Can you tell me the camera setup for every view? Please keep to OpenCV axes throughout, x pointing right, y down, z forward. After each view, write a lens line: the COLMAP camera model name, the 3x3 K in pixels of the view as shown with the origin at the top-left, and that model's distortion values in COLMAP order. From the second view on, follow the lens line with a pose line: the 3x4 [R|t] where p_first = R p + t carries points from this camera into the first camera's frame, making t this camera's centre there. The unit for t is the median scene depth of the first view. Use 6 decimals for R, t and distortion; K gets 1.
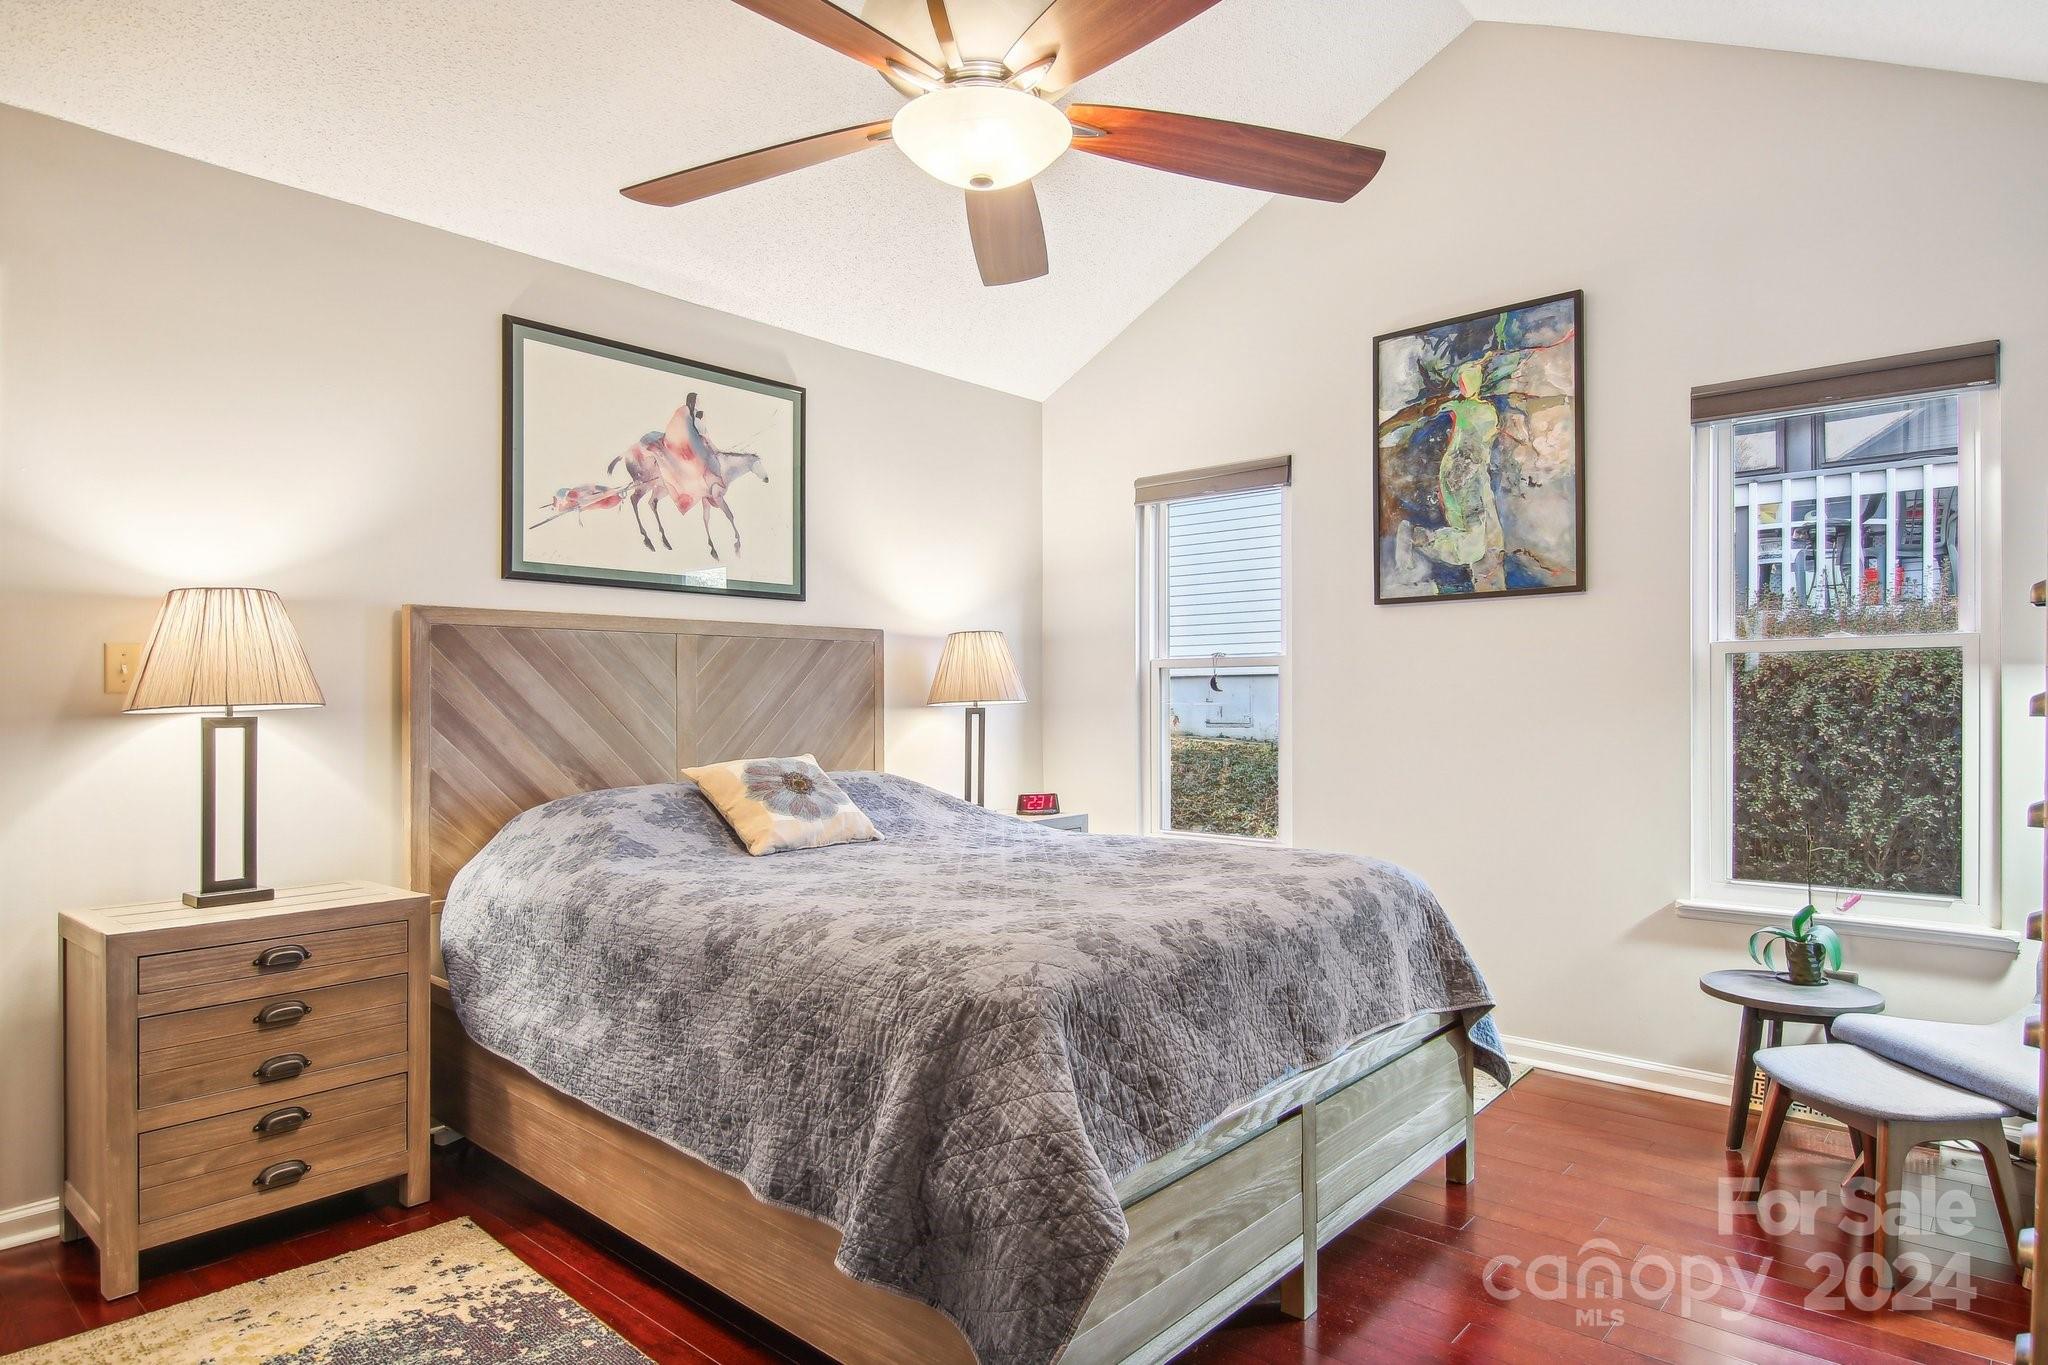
lens RADIAL K [[1084.1, 0, 955.0], [0, 1084.1, 683.7], [0, 0, 1]] dist [0.004697, 0.000305]
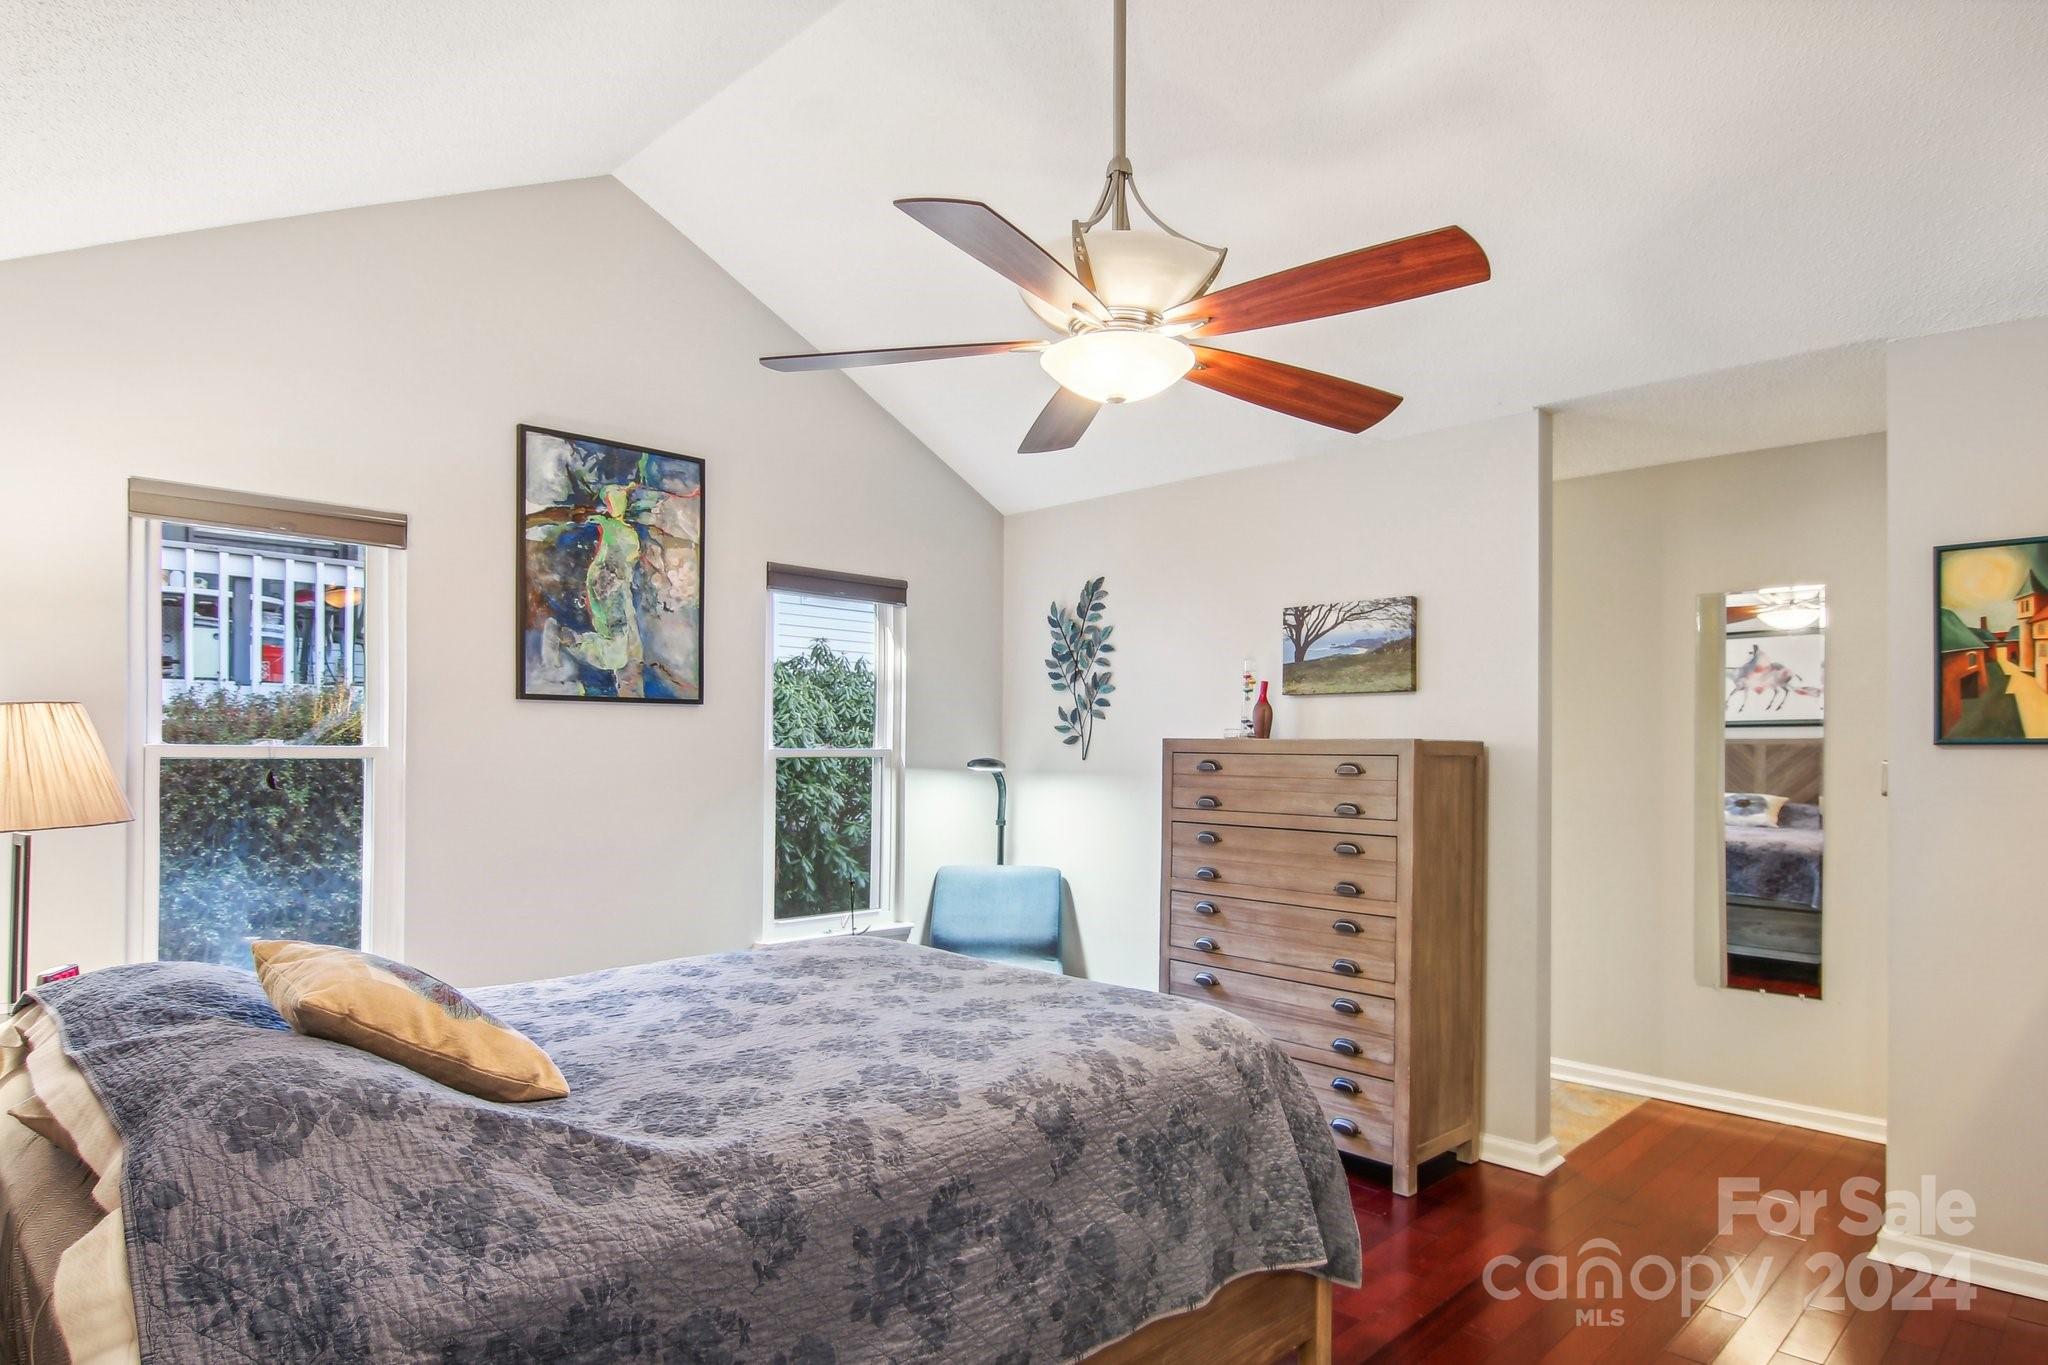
lens RADIAL K [[1137.1, 0, 1011.5], [0, 1137.1, 711.2], [0, 0, 1]] dist [-0.006116, -0.000918]
pose [[0.078882, 0.037966, 0.996161, -0.625319], [-0.017136, 0.999179, -0.036724, -0.034743], [-0.996737, -0.014174, 0.079467, 0.514946]]
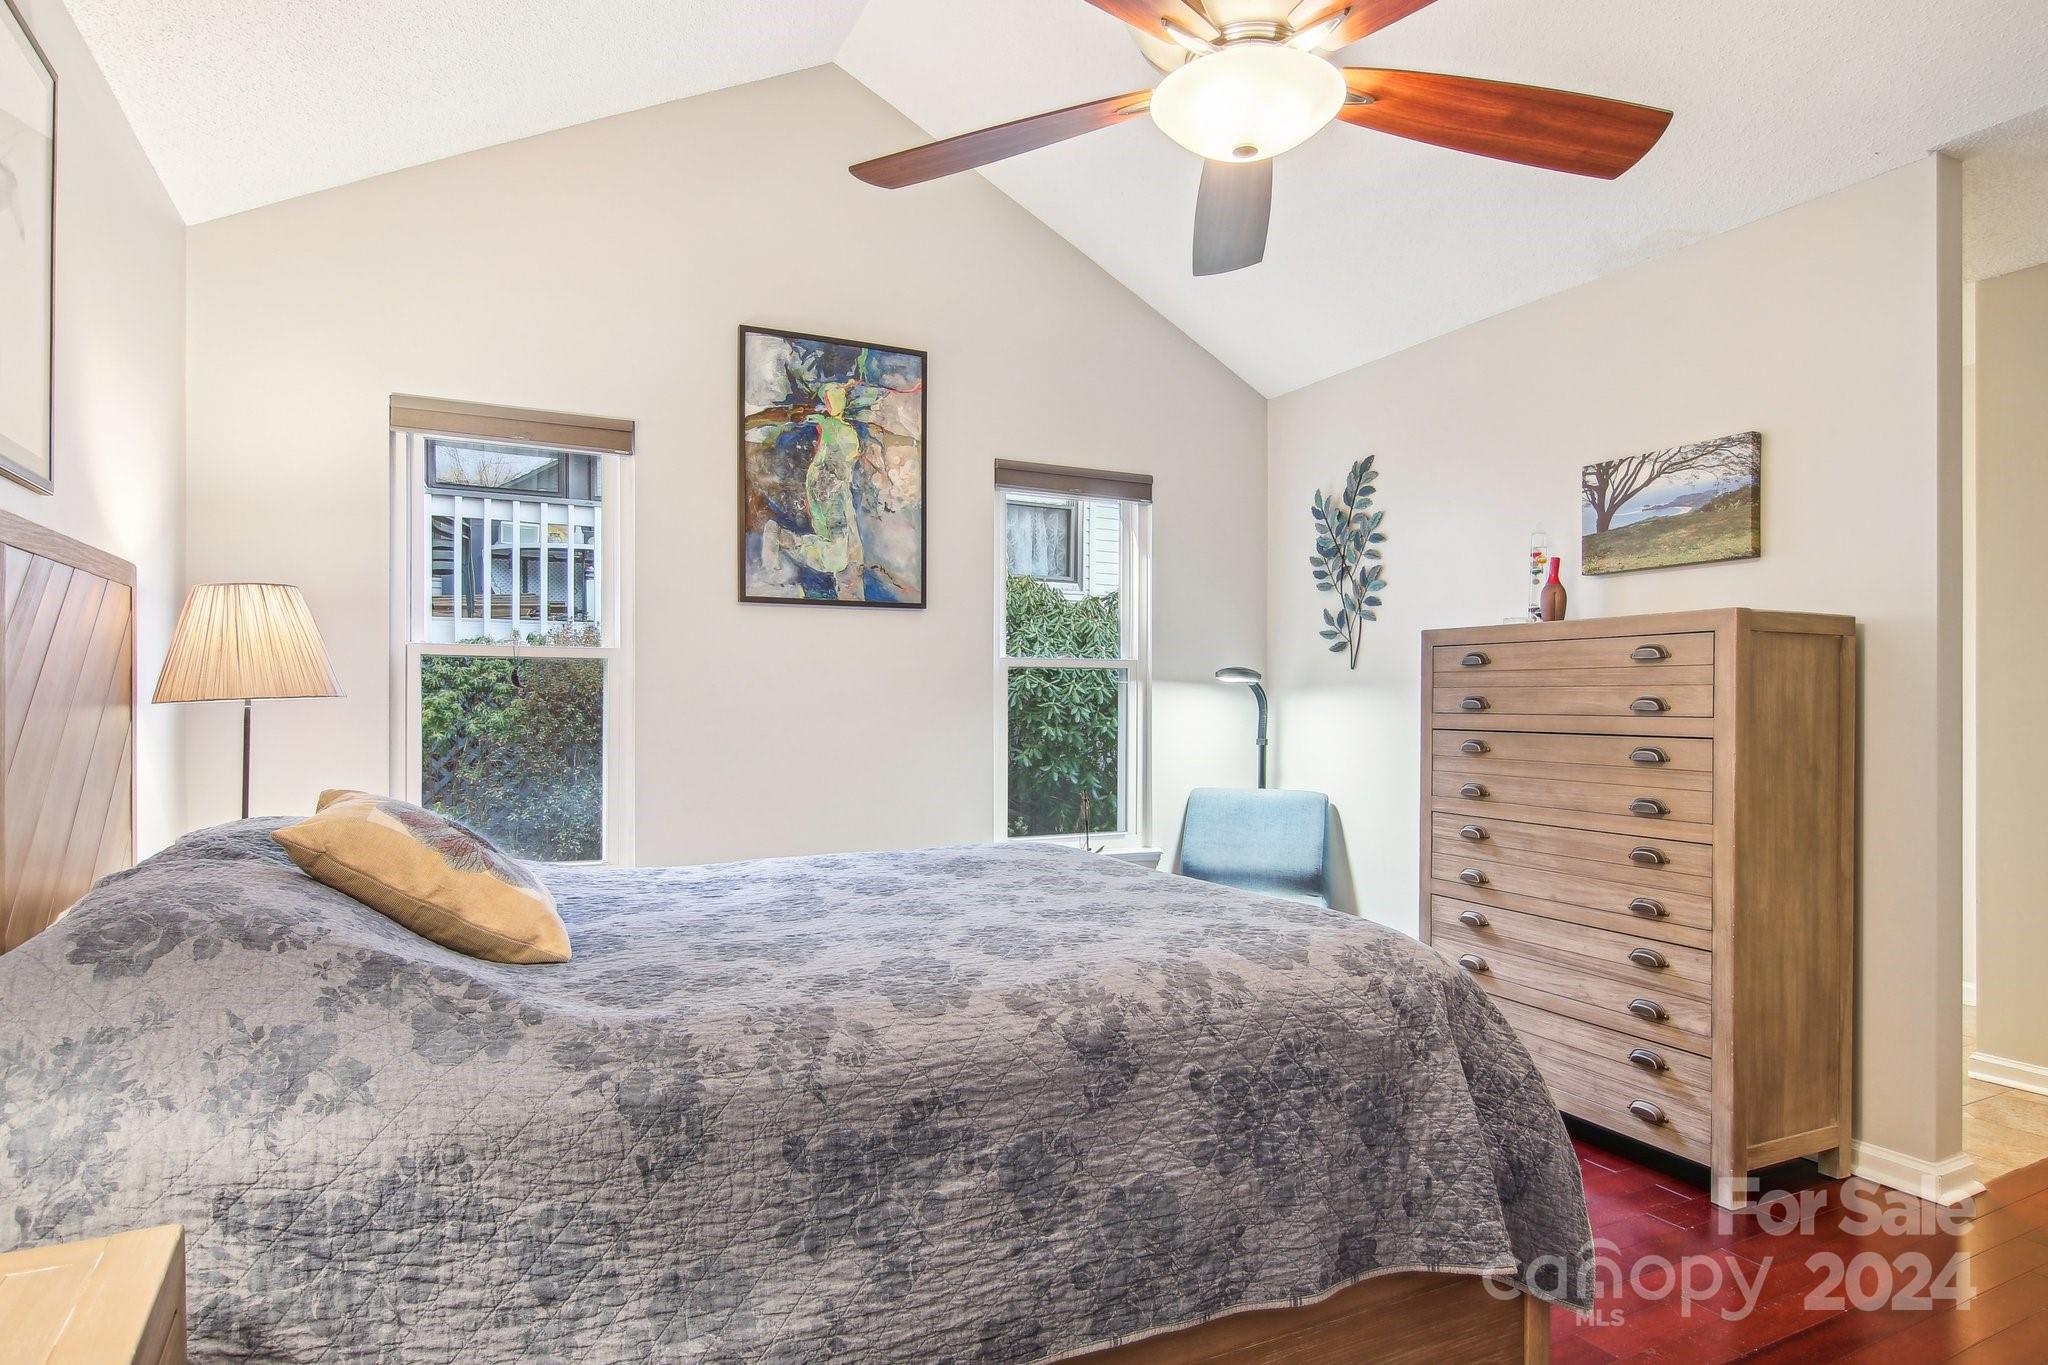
lens RADIAL K [[1144.4, 0, 1020.7], [0, 1144.4, 687.3], [0, 0, 1]] dist [0.005027, -0.017023]
pose [[0.374670, 0.017082, 0.927001, -0.496612], [-0.018888, 0.999763, -0.010789, 0.010670], [-0.926966, -0.013467, 0.374904, 0.409547]]
